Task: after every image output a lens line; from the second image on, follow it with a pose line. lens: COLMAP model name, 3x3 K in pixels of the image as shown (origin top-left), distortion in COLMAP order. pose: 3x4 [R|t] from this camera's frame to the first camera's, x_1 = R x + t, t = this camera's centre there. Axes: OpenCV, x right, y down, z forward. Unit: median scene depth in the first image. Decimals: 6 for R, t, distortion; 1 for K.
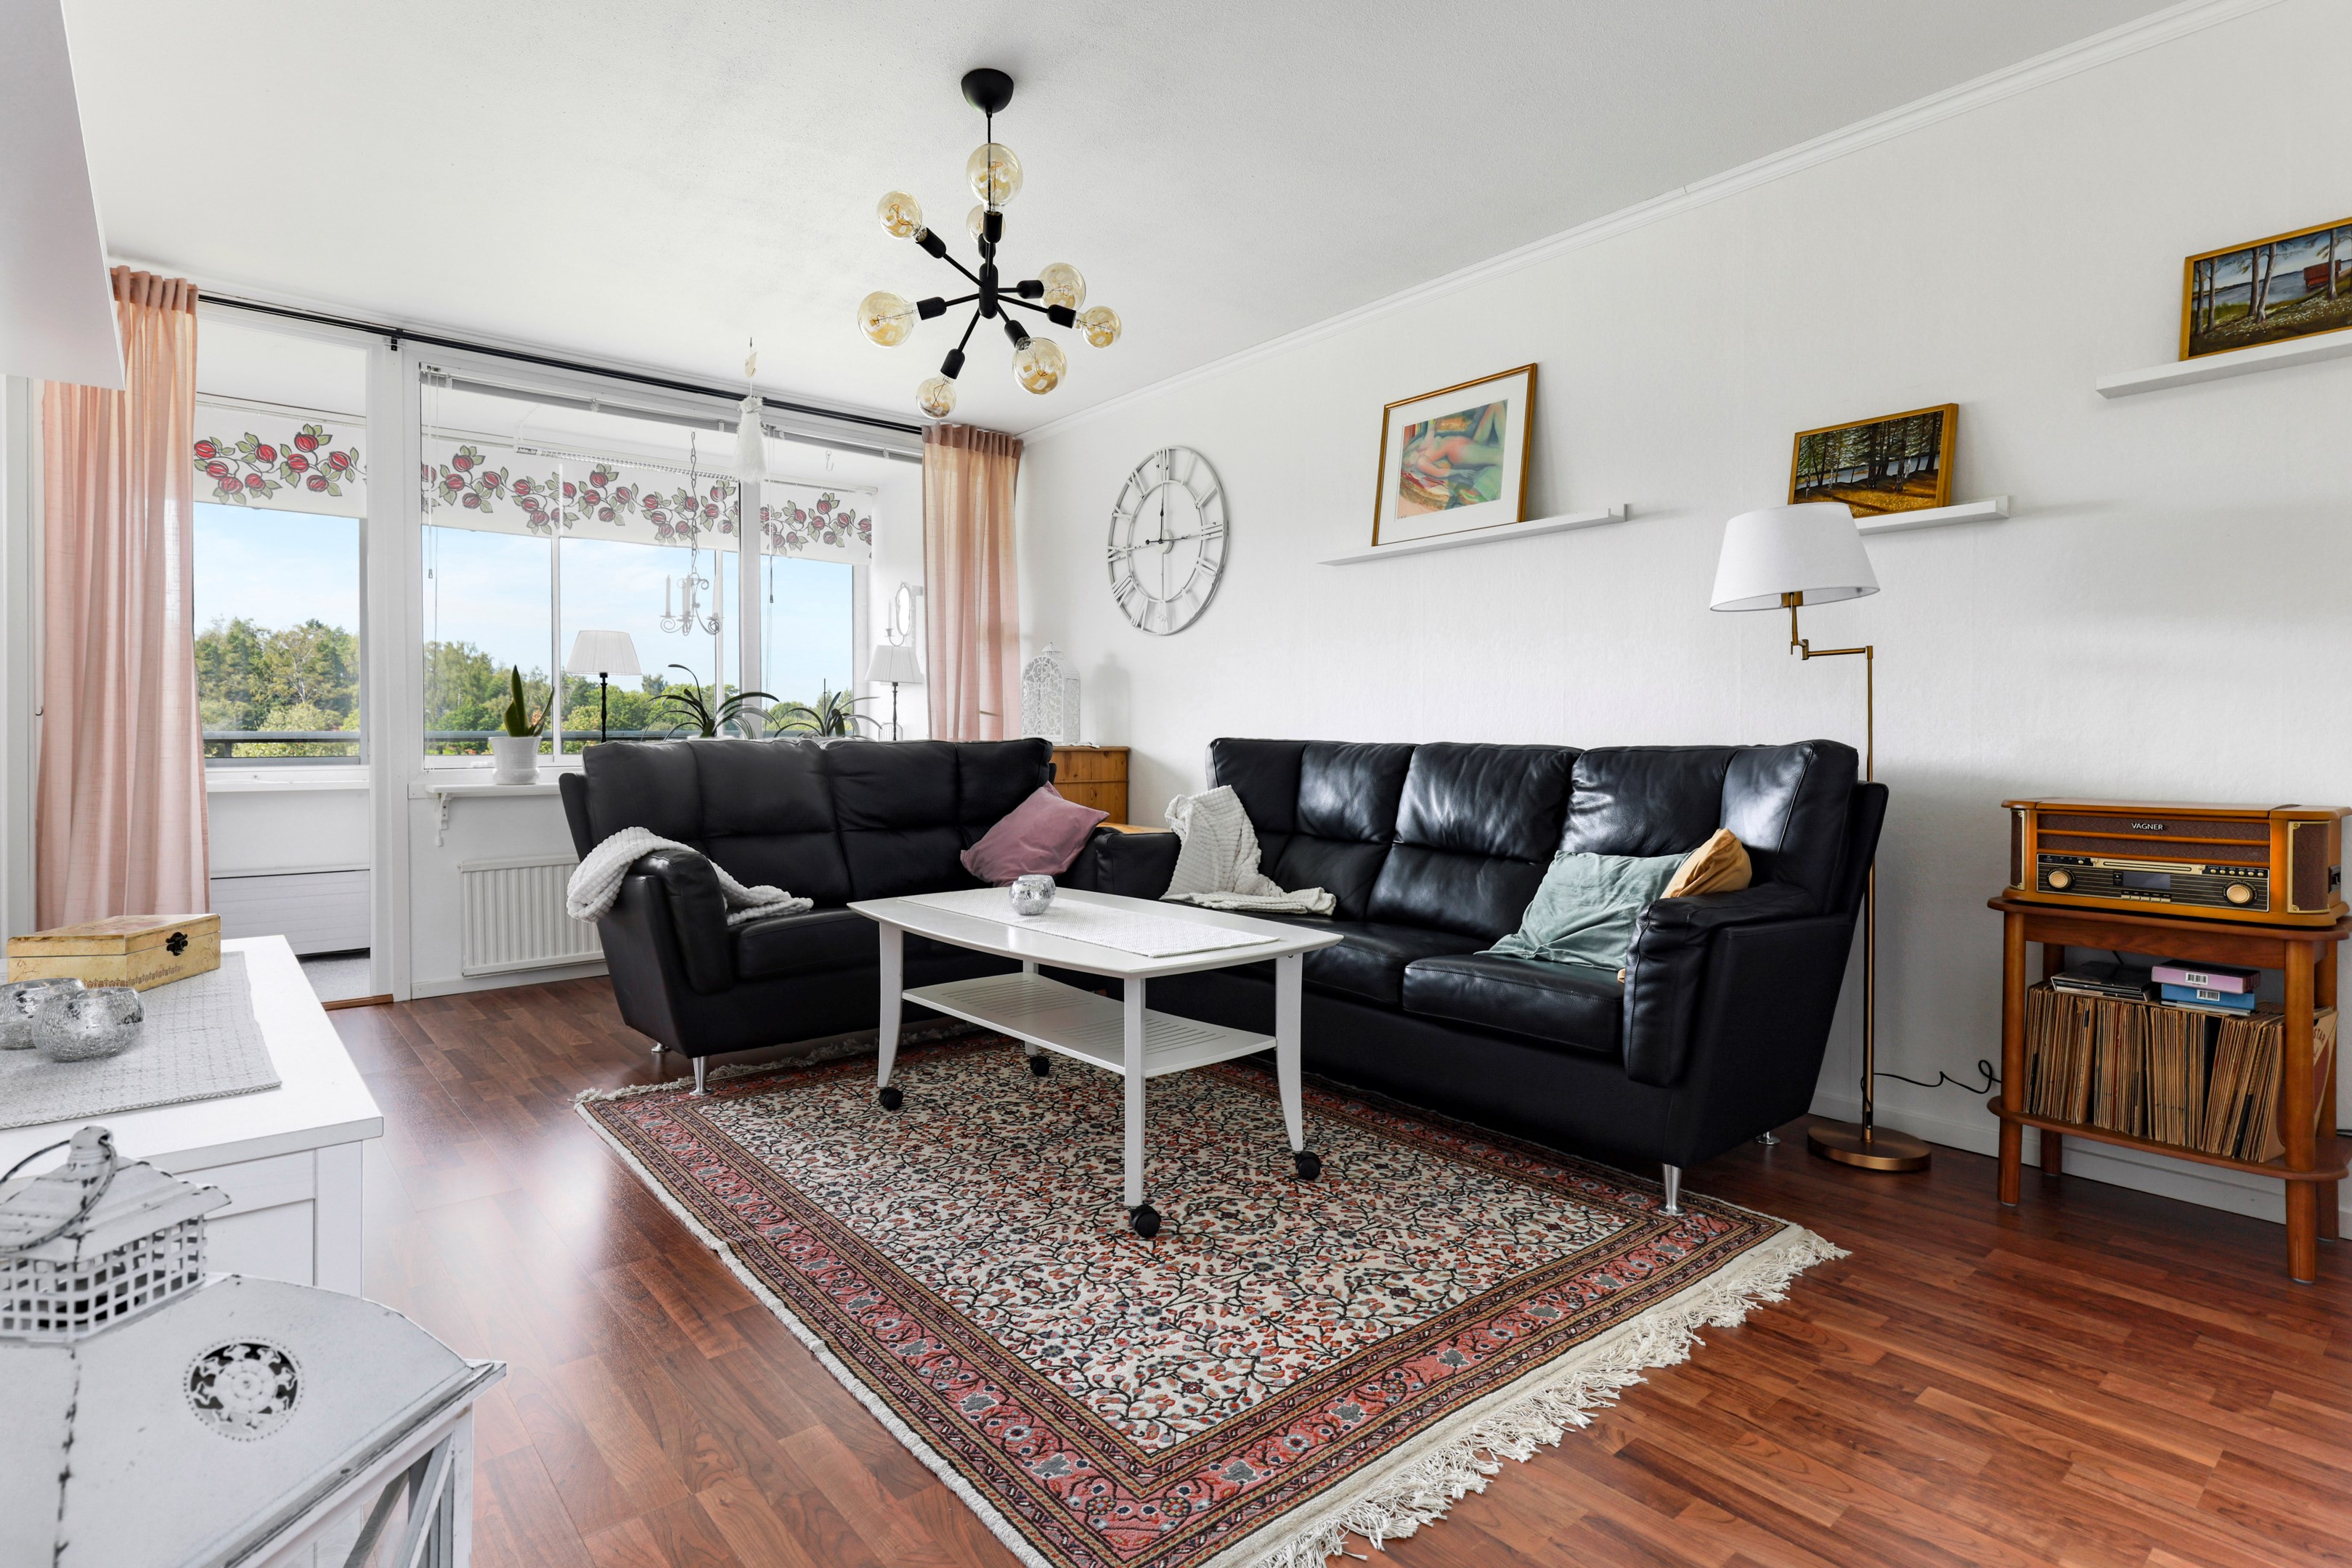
lens RADIAL K [[1187.9, 0, 1196.1], [0, 1187.9, 734.2], [0, 0, 1]] dist [-0.000293, 0.000181]
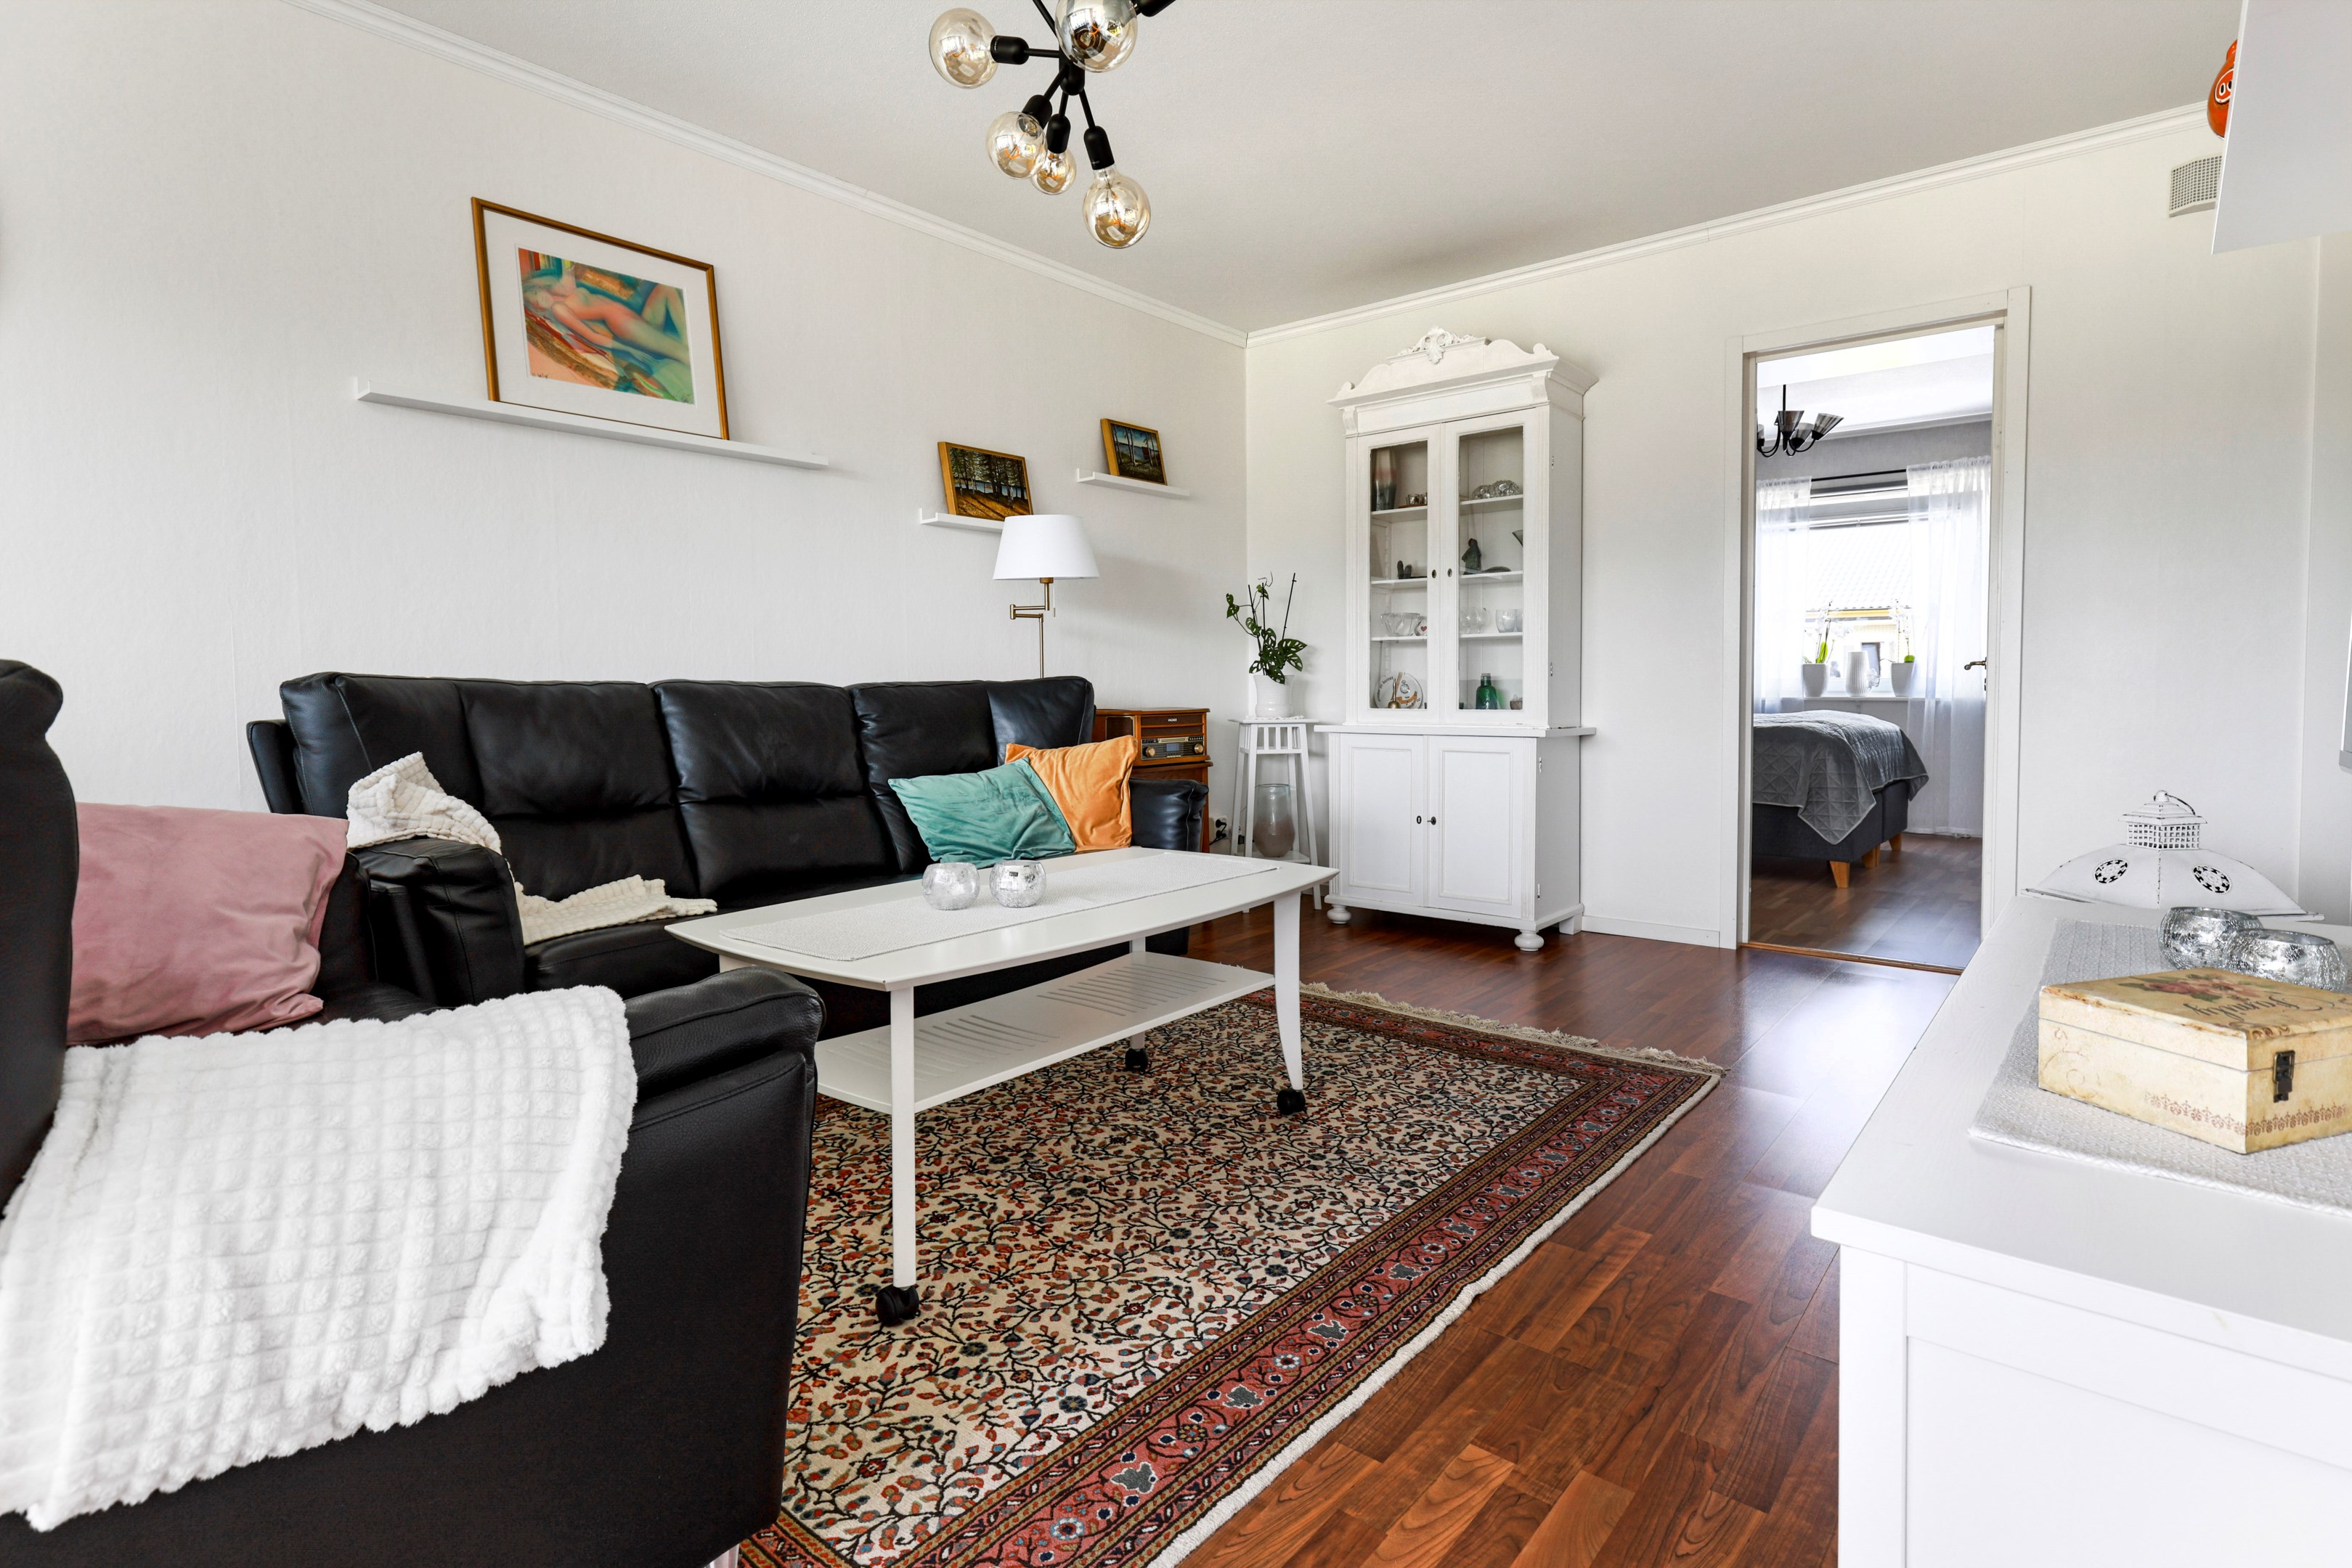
lens RADIAL K [[1187.9, 0, 1196.1], [0, 1187.9, 734.2], [0, 0, 1]] dist [-0.000293, 0.000181]
pose [[-0.184671, -0.040107, 0.981982, -0.944530], [0.004937, 0.999117, 0.041735, 0.016004], [-0.982788, 0.012555, -0.184310, 1.098431]]
